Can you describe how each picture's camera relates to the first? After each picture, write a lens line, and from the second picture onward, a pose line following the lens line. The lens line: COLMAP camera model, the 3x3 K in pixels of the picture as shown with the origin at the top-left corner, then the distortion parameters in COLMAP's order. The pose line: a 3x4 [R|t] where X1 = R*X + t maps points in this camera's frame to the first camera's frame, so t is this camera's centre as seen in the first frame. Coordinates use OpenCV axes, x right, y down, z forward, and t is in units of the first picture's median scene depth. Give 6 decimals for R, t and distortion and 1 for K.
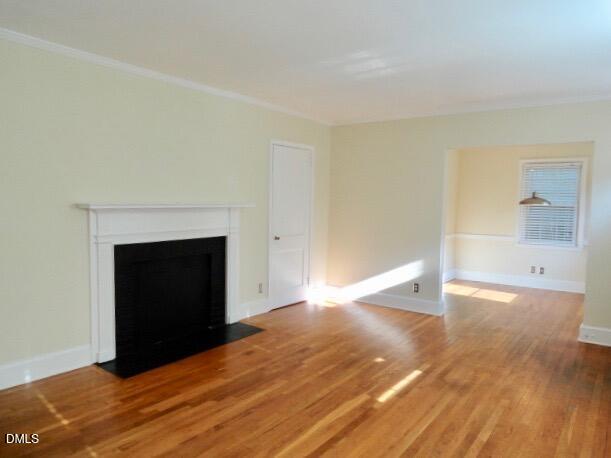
lens RADIAL K [[430.4, 0, 305.5], [0, 430.4, 229.0], [0, 0, 1]] dist [0.000402, 0.001960]
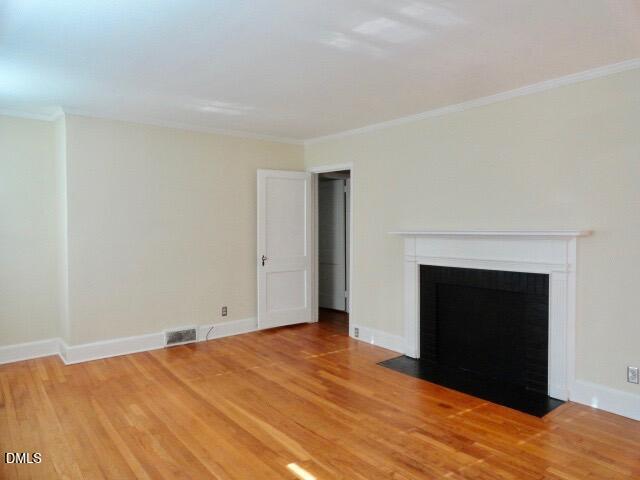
lens RADIAL K [[424.4, 0, 320.0], [0, 424.4, 240.0], [0, 0, 1]] dist [0.000941, 0.000818]
pose [[-0.239608, 0.015109, -0.970752, 0.580762], [-0.061091, 0.997663, 0.030607, -0.038001], [0.968946, 0.066637, -0.238125, 0.746635]]
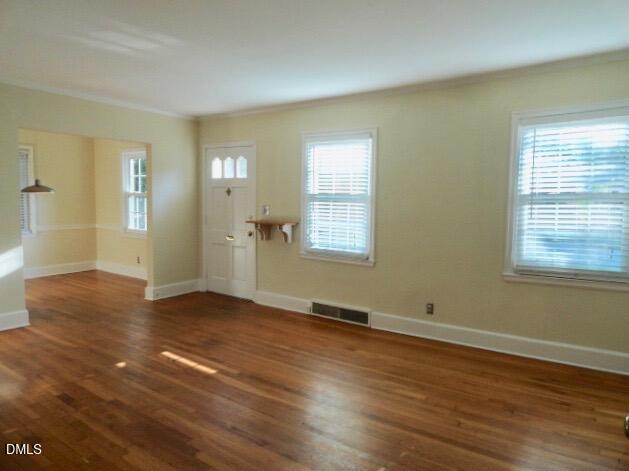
lens RADIAL K [[443.0, 0, 314.5], [0, 443.0, 235.5], [0, 0, 1]] dist [0.000402, 0.001960]
pose [[-0.023555, -0.101602, 0.994546, -0.591257], [0.049925, 0.993461, 0.102674, -0.038785], [-0.998475, 0.052071, -0.018329, 0.471297]]
